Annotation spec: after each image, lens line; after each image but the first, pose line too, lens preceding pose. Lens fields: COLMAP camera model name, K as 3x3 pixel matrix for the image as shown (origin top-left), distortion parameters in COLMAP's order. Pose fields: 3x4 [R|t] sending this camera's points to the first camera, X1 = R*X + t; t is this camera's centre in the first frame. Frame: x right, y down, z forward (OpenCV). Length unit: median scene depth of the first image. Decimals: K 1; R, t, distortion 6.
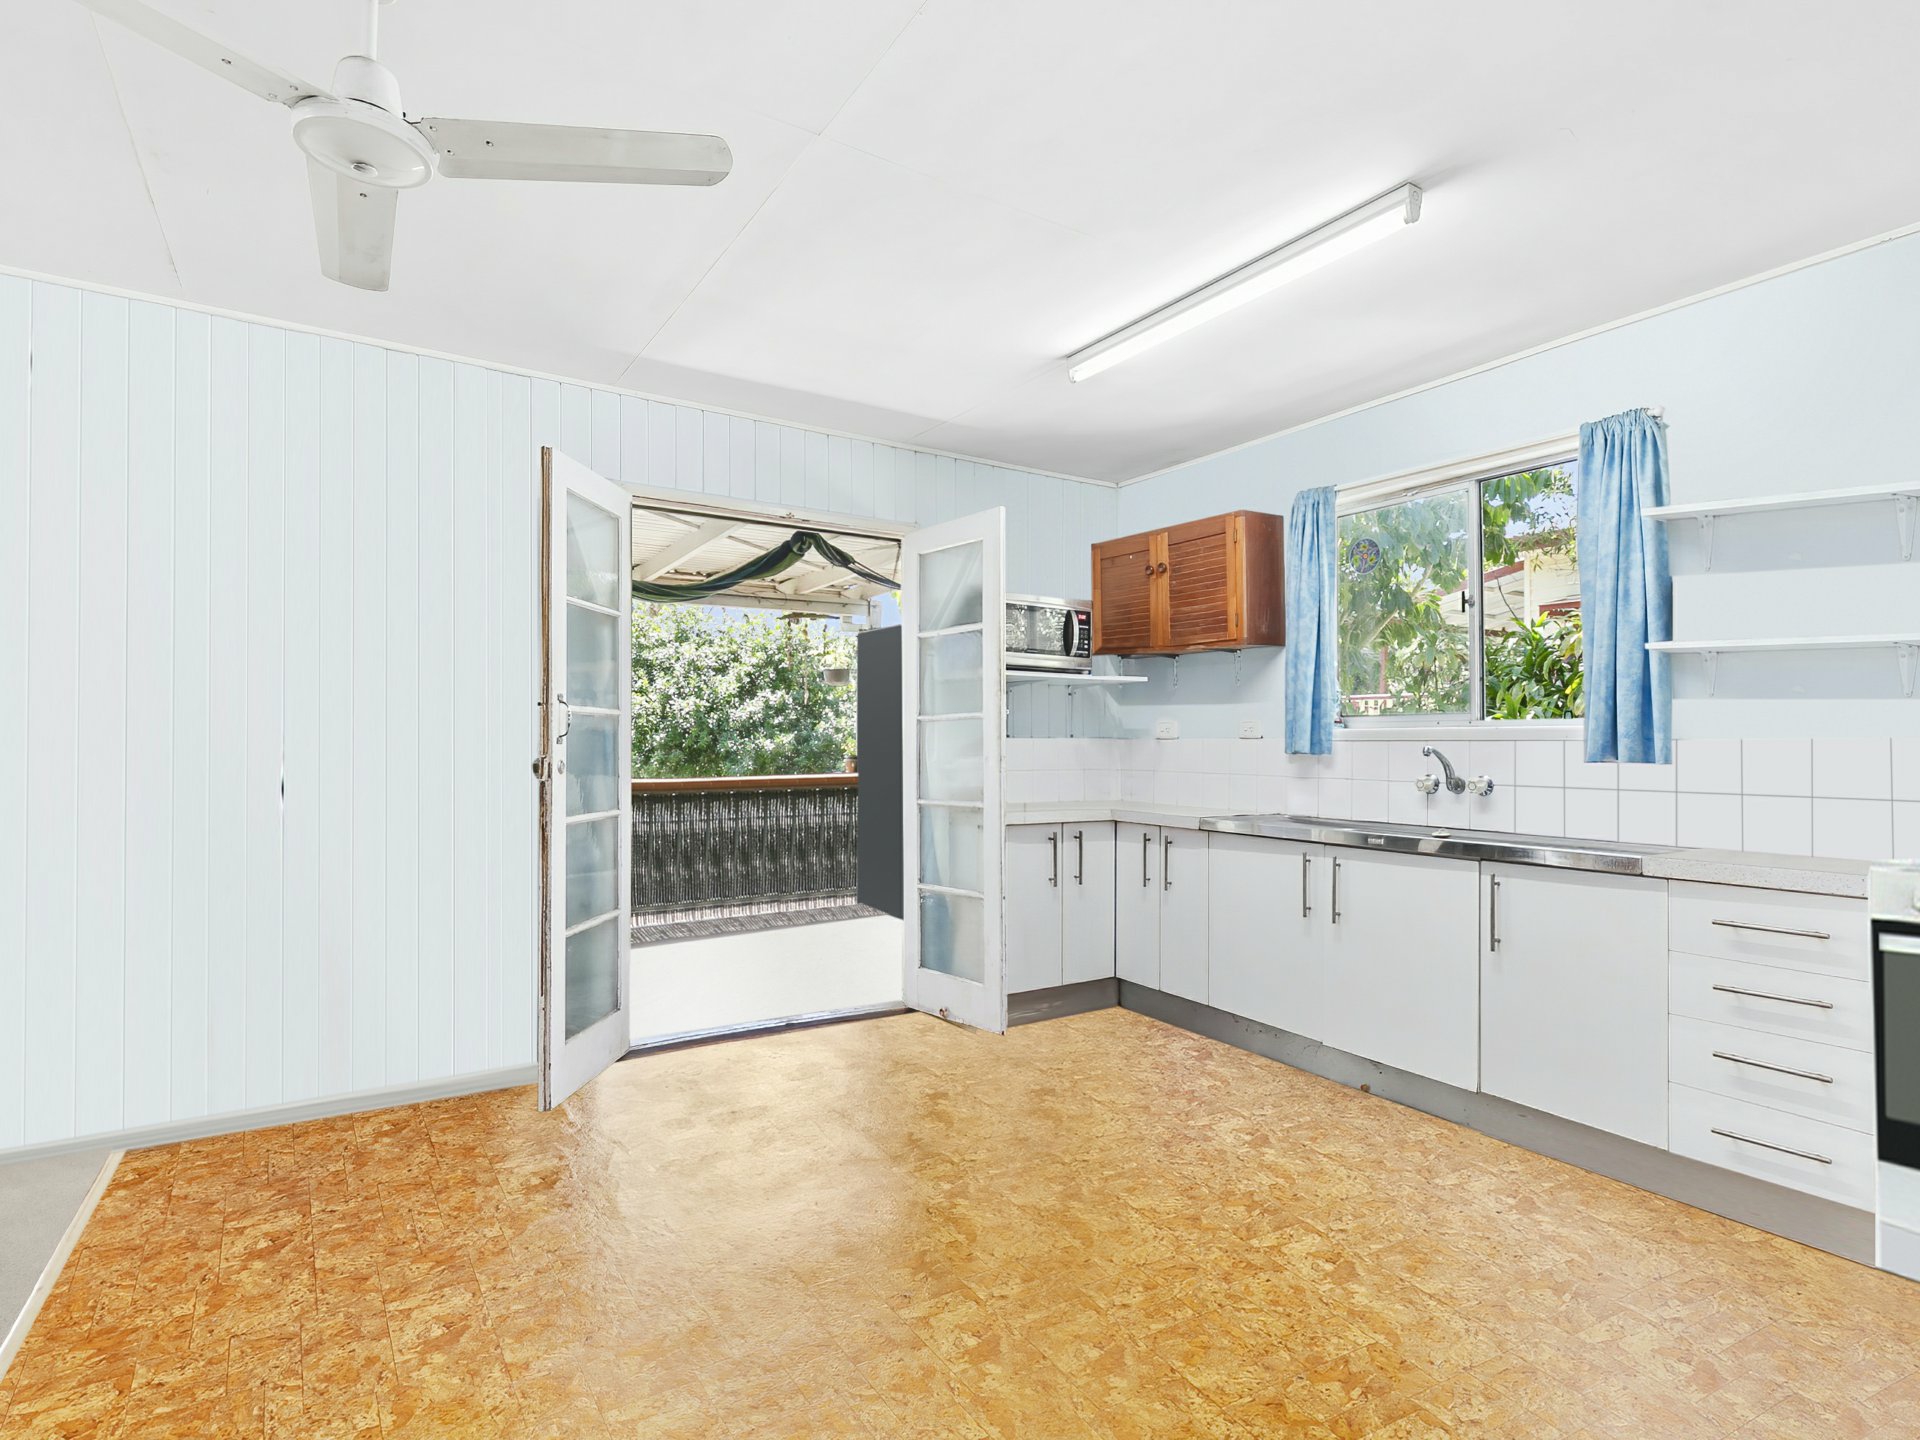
lens RADIAL K [[996.0, 0, 979.5], [0, 996.0, 726.2], [0, 0, 1]] dist [0.005084, 0.000680]
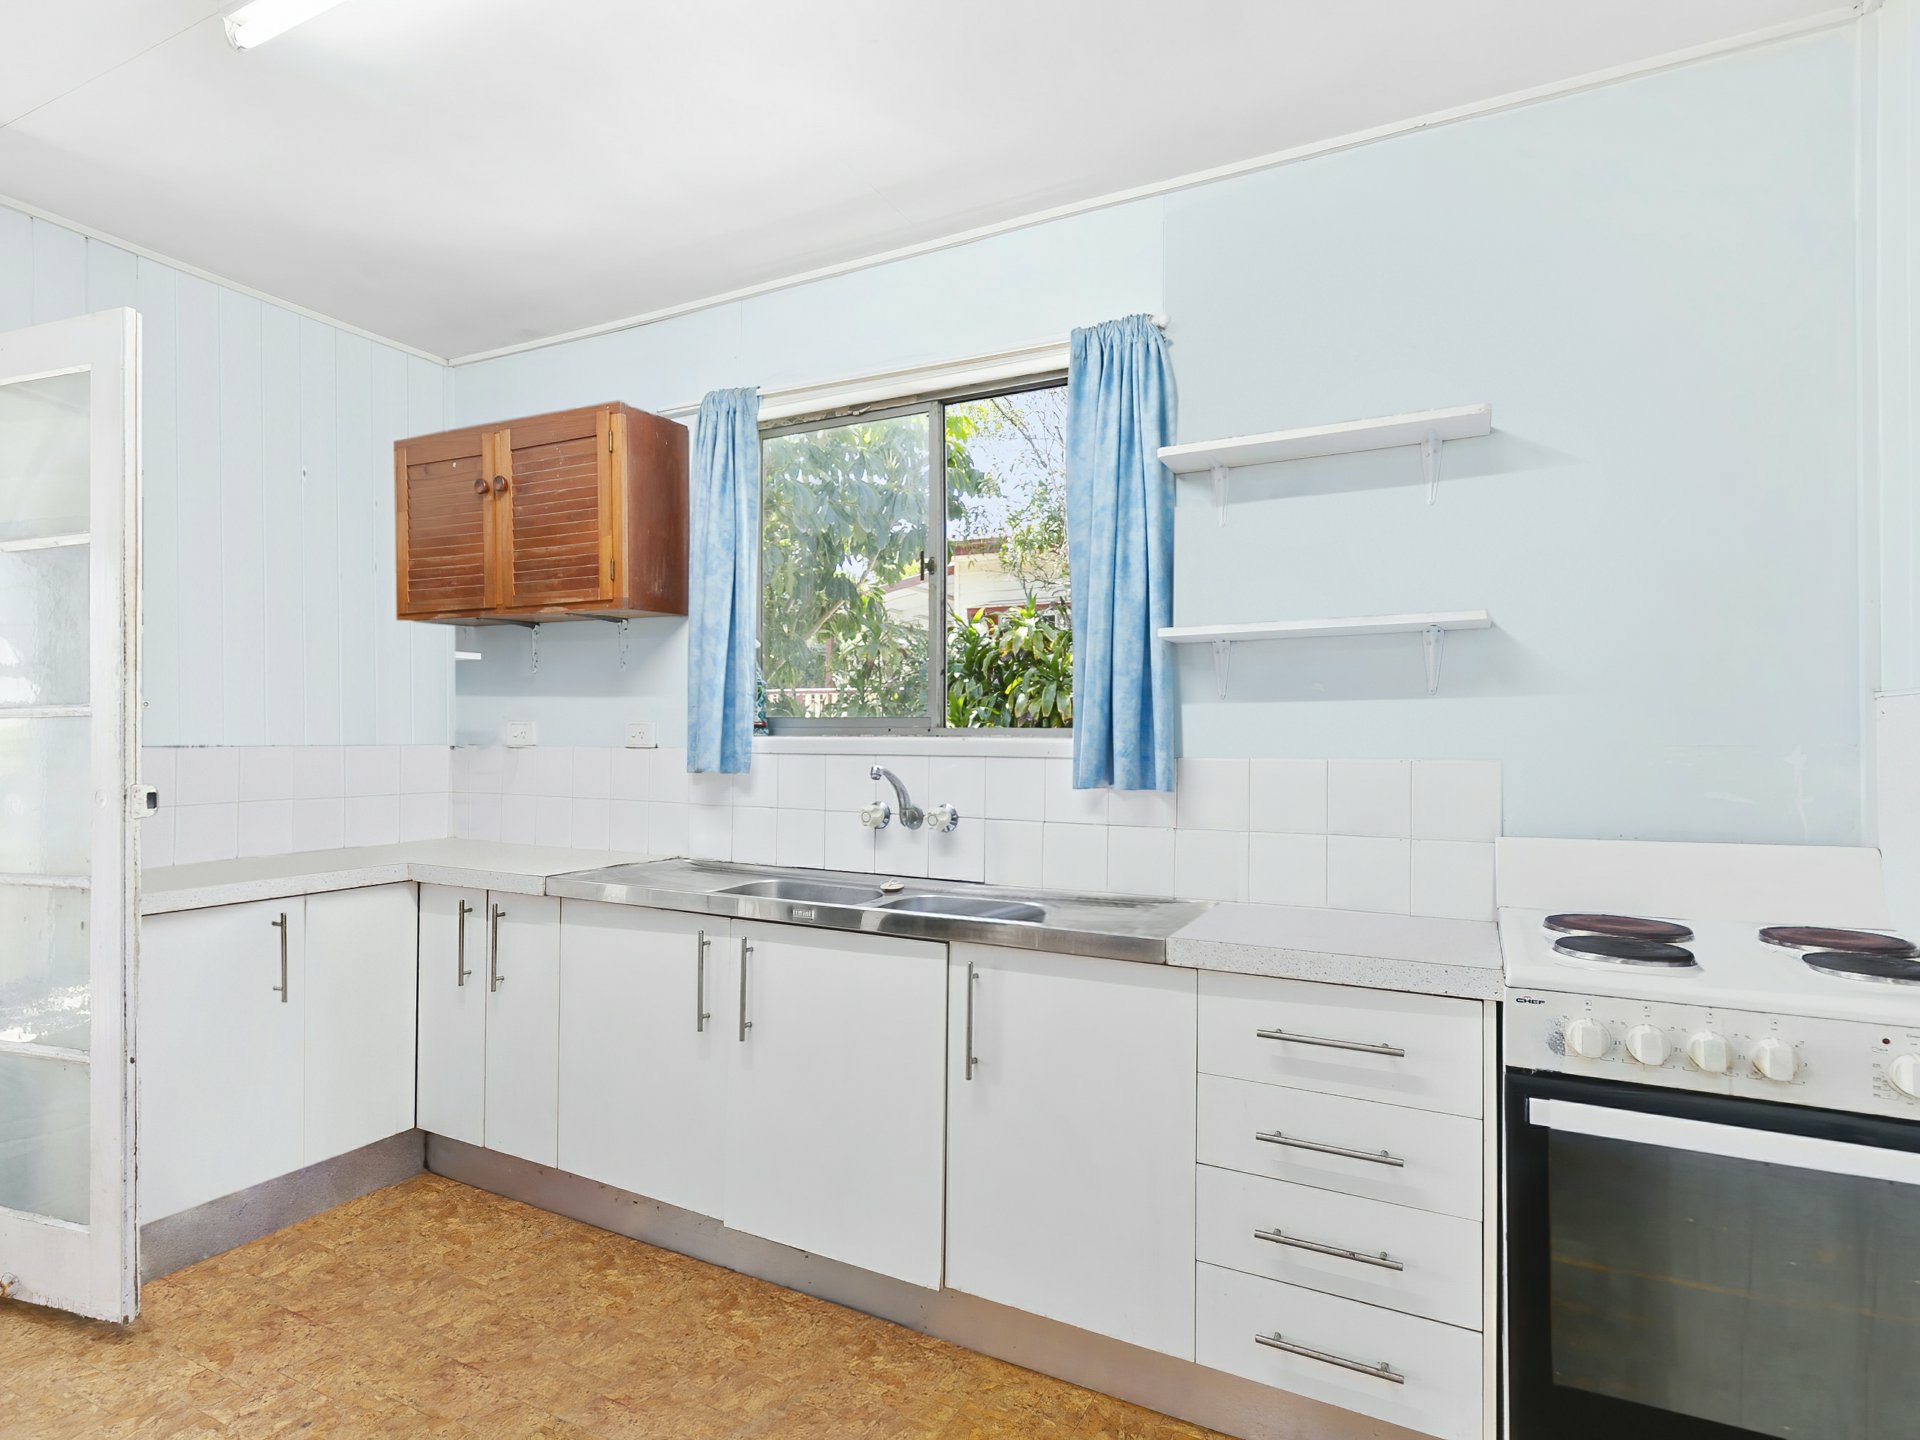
lens RADIAL K [[996.0, 0, 979.5], [0, 996.0, 726.2], [0, 0, 1]] dist [0.005084, 0.000680]
pose [[0.860933, 0.006550, 0.508677, 0.133566], [-0.011360, 0.999915, 0.006352, -0.010703], [-0.508592, -0.011247, 0.860934, 0.310410]]
